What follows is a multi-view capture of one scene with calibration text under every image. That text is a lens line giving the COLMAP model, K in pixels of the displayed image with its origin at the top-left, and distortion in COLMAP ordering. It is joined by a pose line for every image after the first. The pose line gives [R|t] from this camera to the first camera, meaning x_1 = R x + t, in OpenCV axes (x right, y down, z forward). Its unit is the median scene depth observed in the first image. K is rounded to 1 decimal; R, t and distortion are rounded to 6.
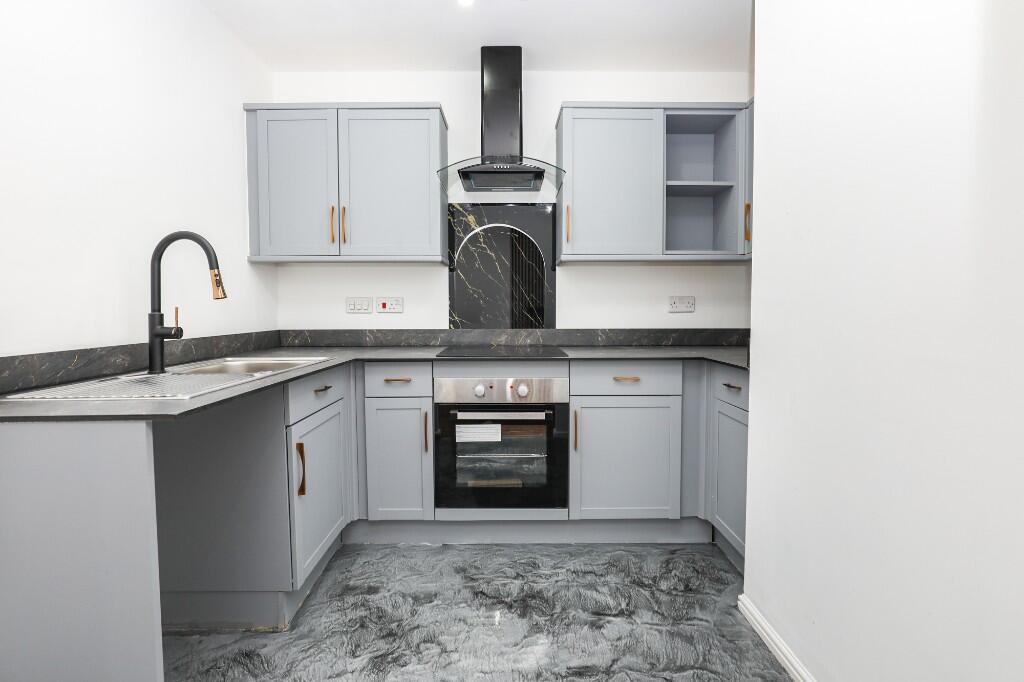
lens RADIAL K [[510.6, 0, 512.0], [0, 510.6, 341.0], [0, 0, 1]] dist [-0.002321, 0.000931]
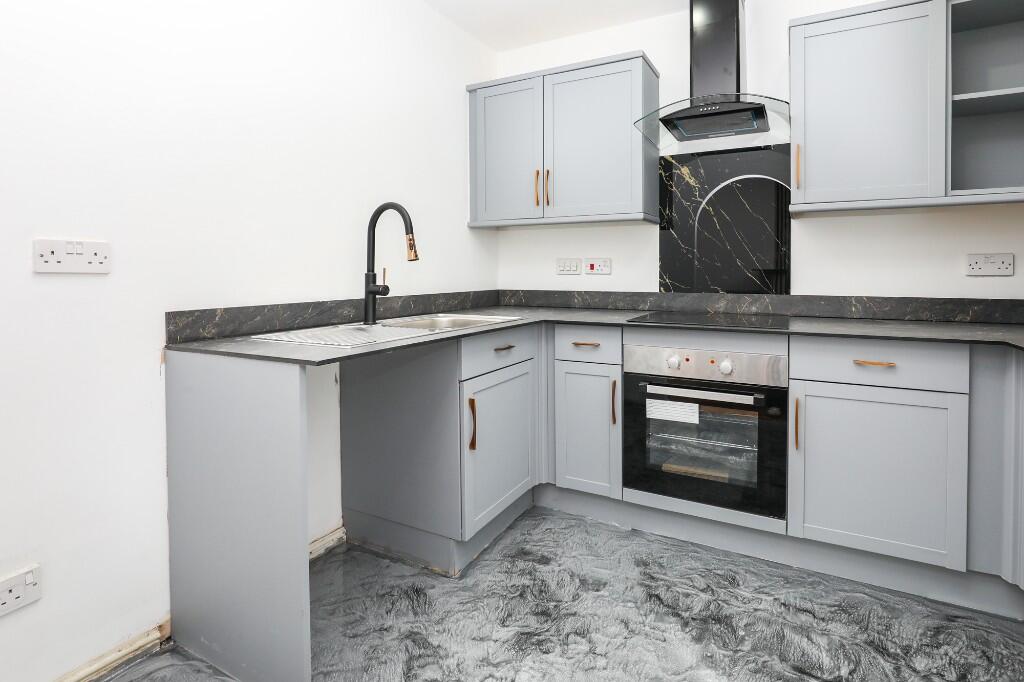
lens RADIAL K [[517.6, 0, 510.5], [0, 517.6, 284.8], [0, 0, 1]] dist [-0.005412, 0.001528]
pose [[0.881466, 0.015239, -0.472002, 0.110245], [-0.032138, 0.999098, -0.027761, -0.003675], [0.471153, 0.039639, 0.881160, 0.075518]]
